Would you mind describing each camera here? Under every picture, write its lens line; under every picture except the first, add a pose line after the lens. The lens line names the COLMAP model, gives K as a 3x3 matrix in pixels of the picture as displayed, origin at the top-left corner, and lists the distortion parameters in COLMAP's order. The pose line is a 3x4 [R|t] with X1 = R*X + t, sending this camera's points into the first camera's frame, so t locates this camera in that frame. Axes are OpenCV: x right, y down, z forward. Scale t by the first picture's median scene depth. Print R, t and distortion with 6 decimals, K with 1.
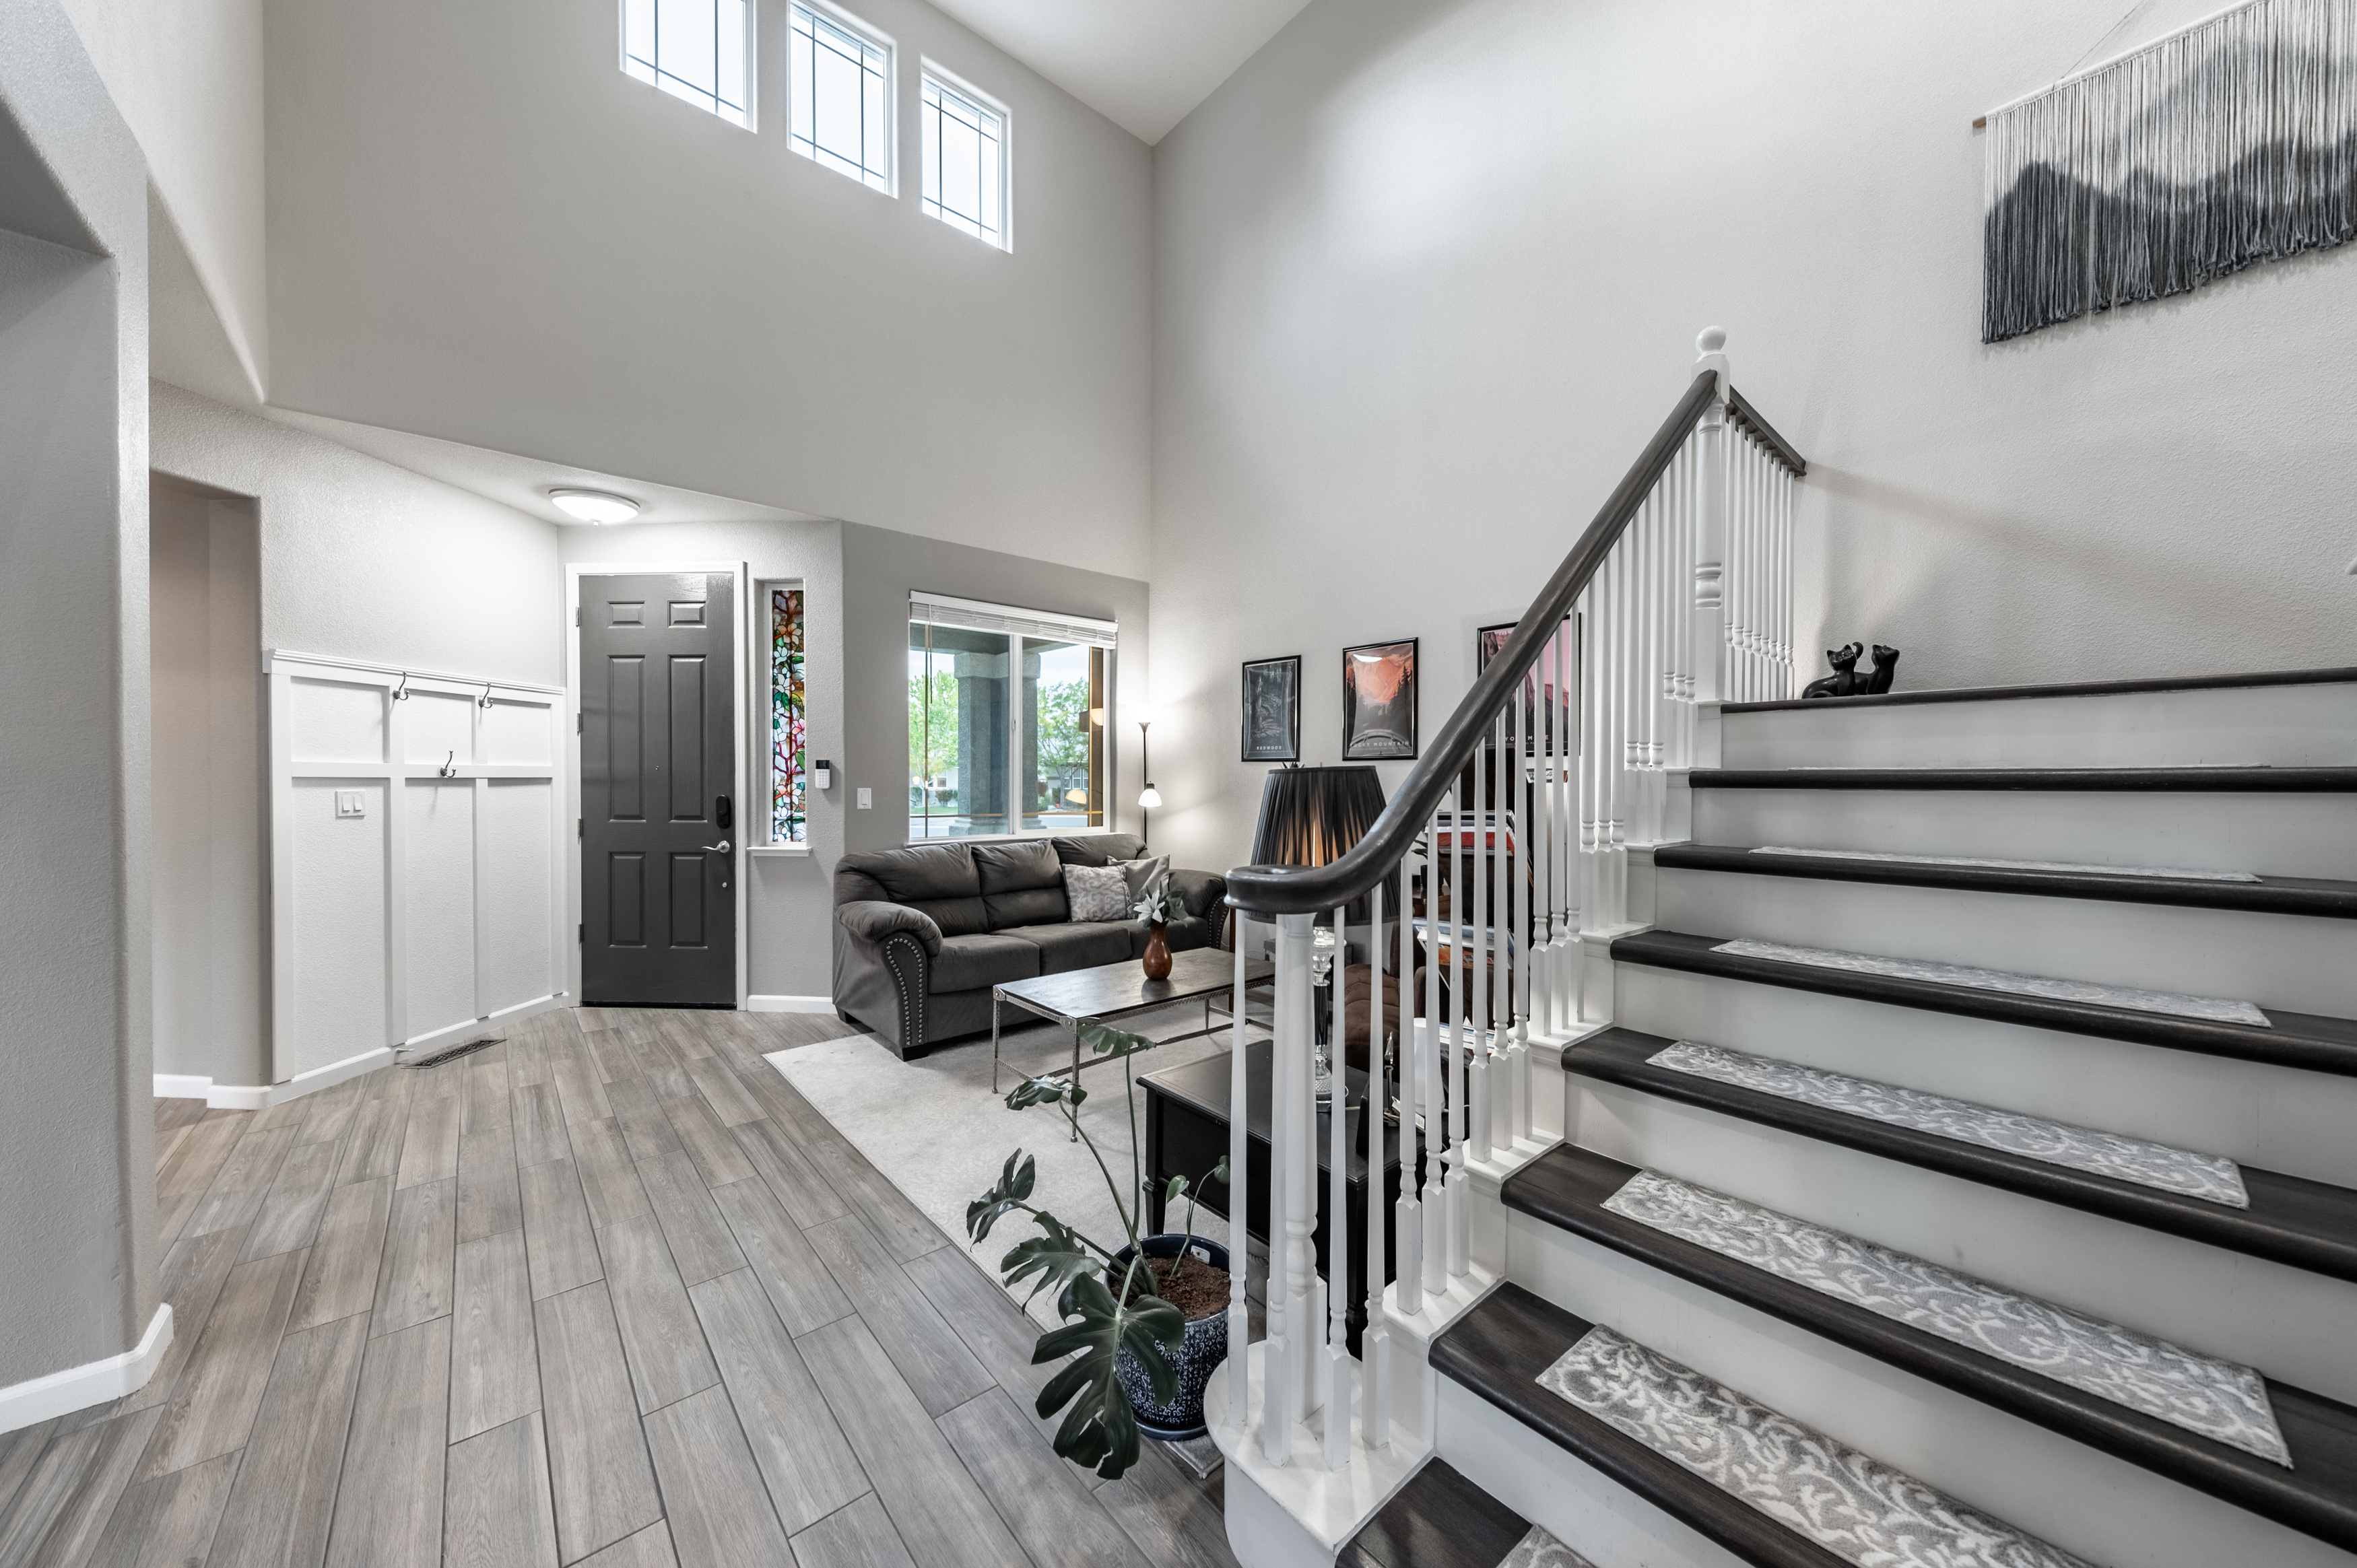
lens RADIAL K [[820.5, 0, 1193.6], [0, 820.5, 783.2], [0, 0, 1]] dist [0.008064, -0.000393]
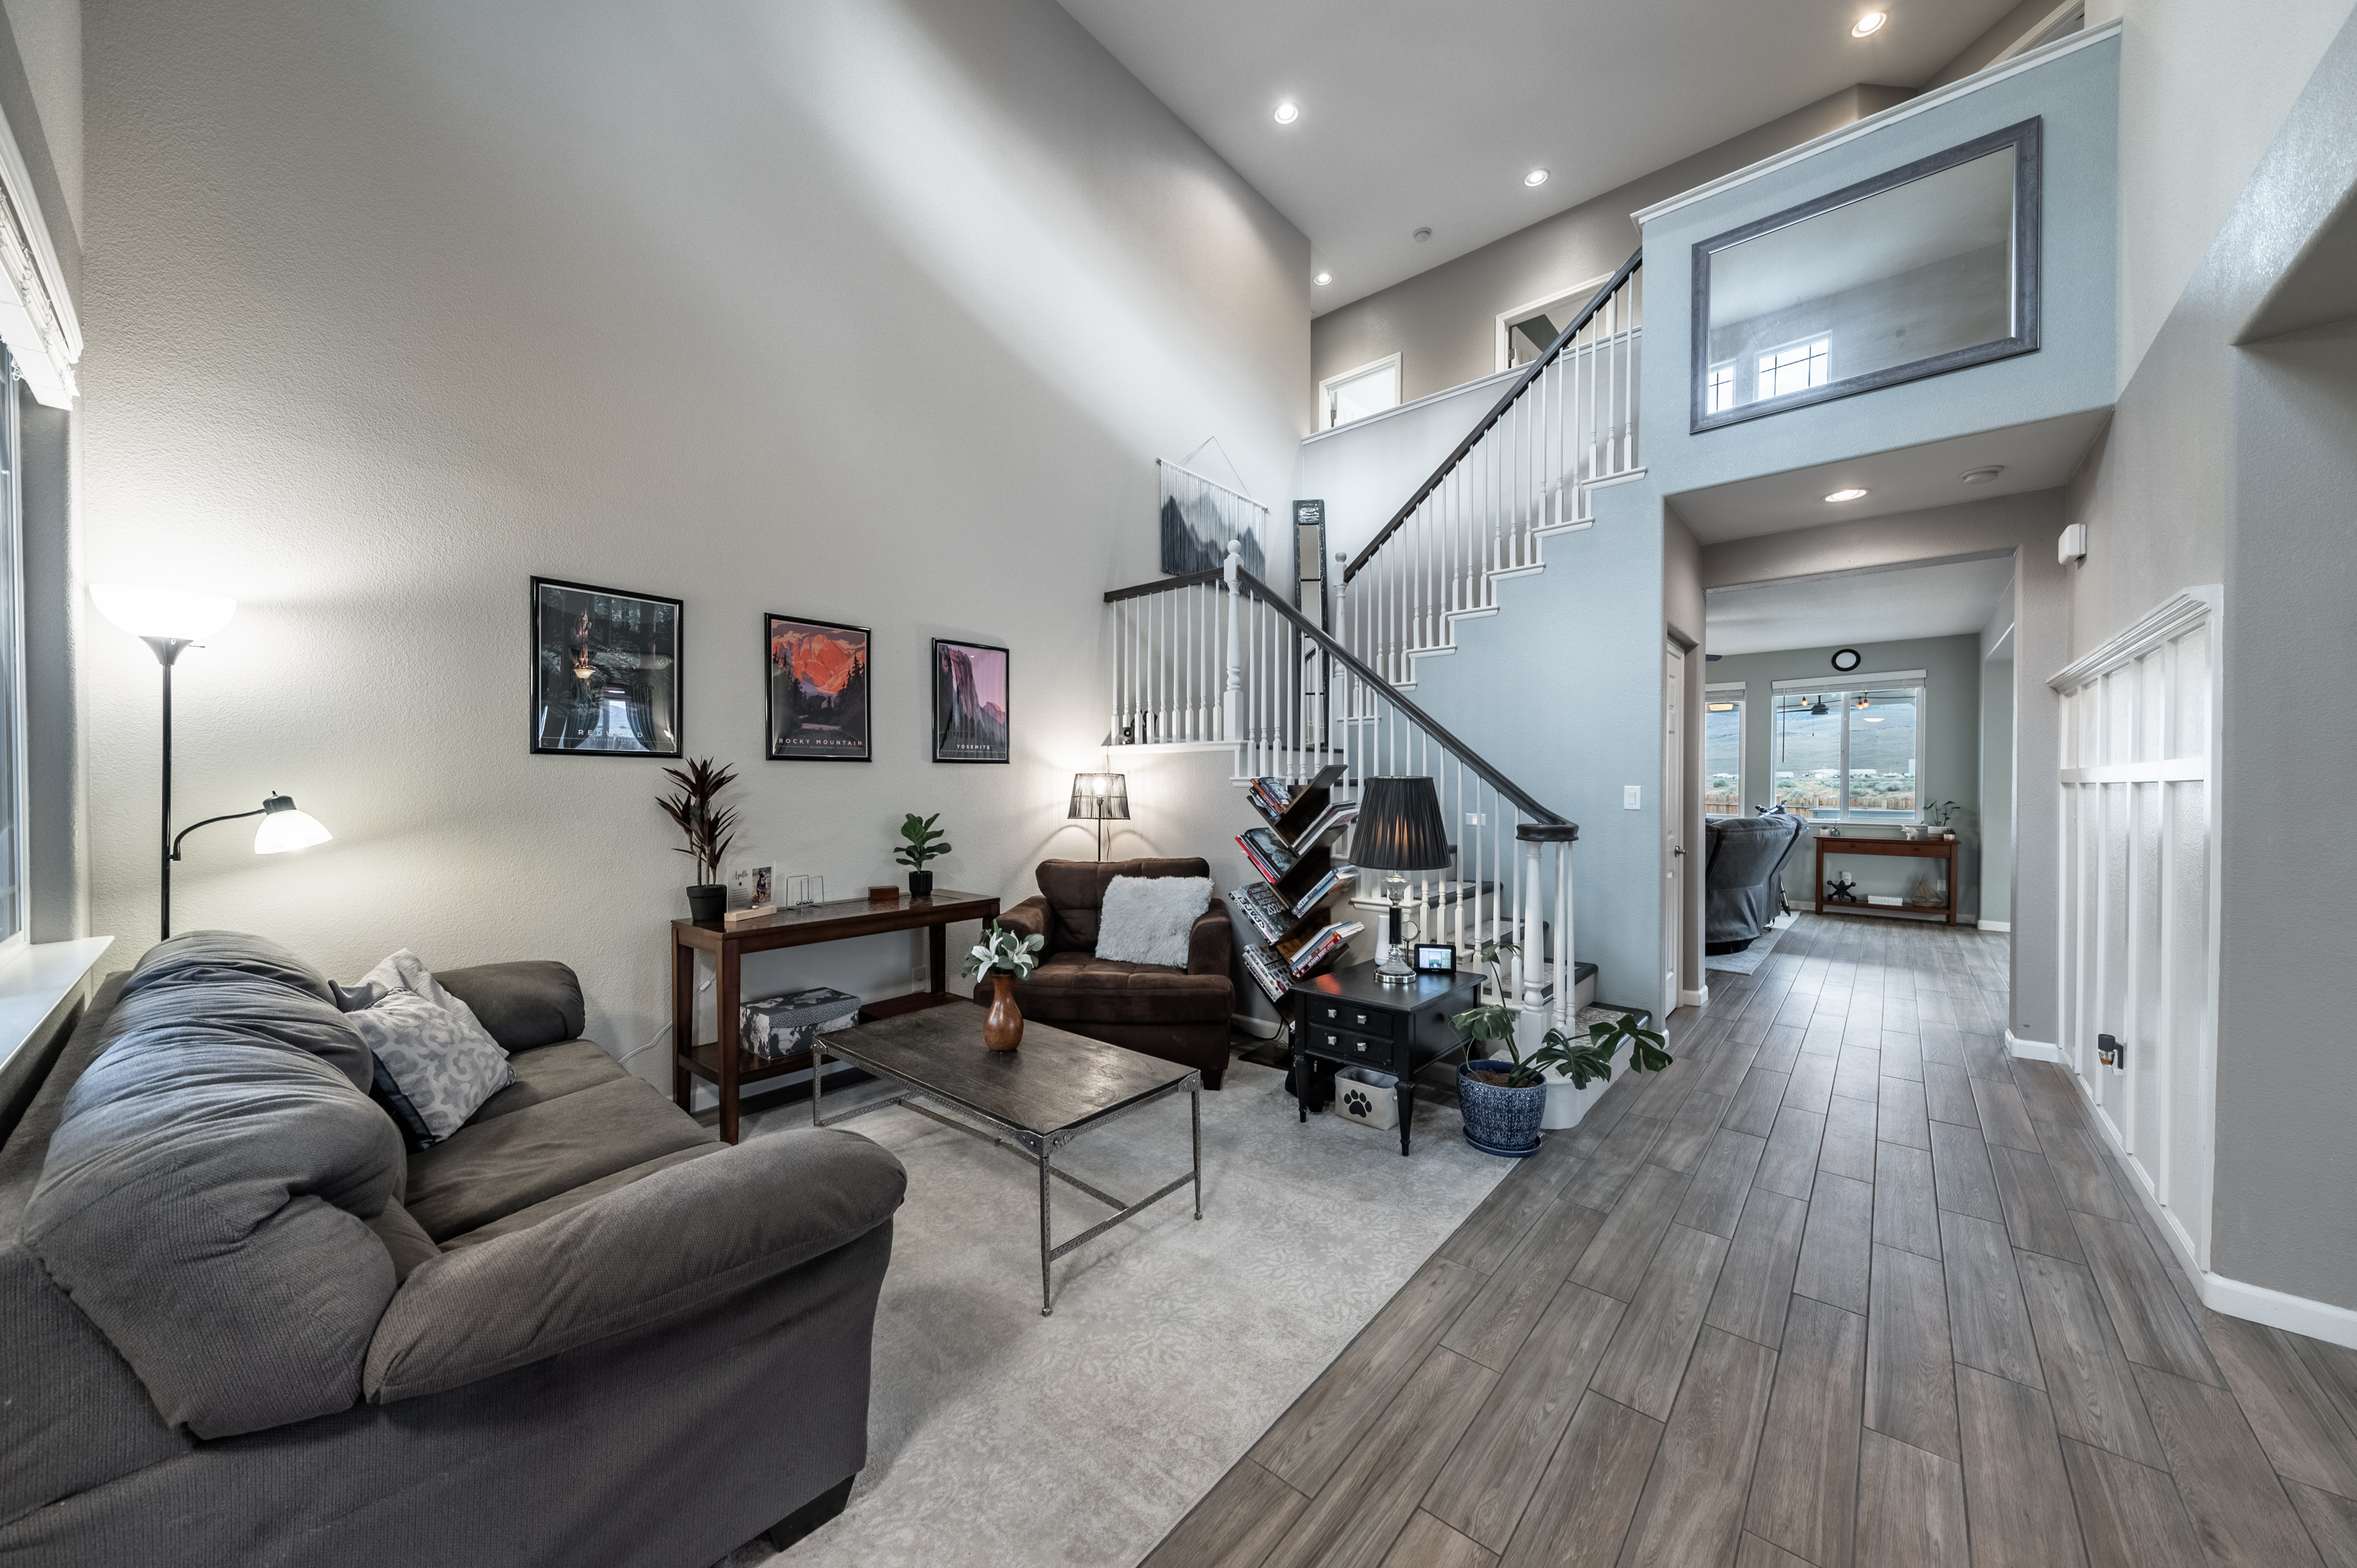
lens RADIAL K [[820.5, 0, 1158.0], [0, 820.5, 789.3], [0, 0, 1]] dist [0.008064, -0.000393]
pose [[-0.122082, -0.010602, 0.992463, -0.851742], [0.005729, 0.999919, 0.011387, -0.009881], [-0.992503, 0.007075, -0.122012, 1.002658]]
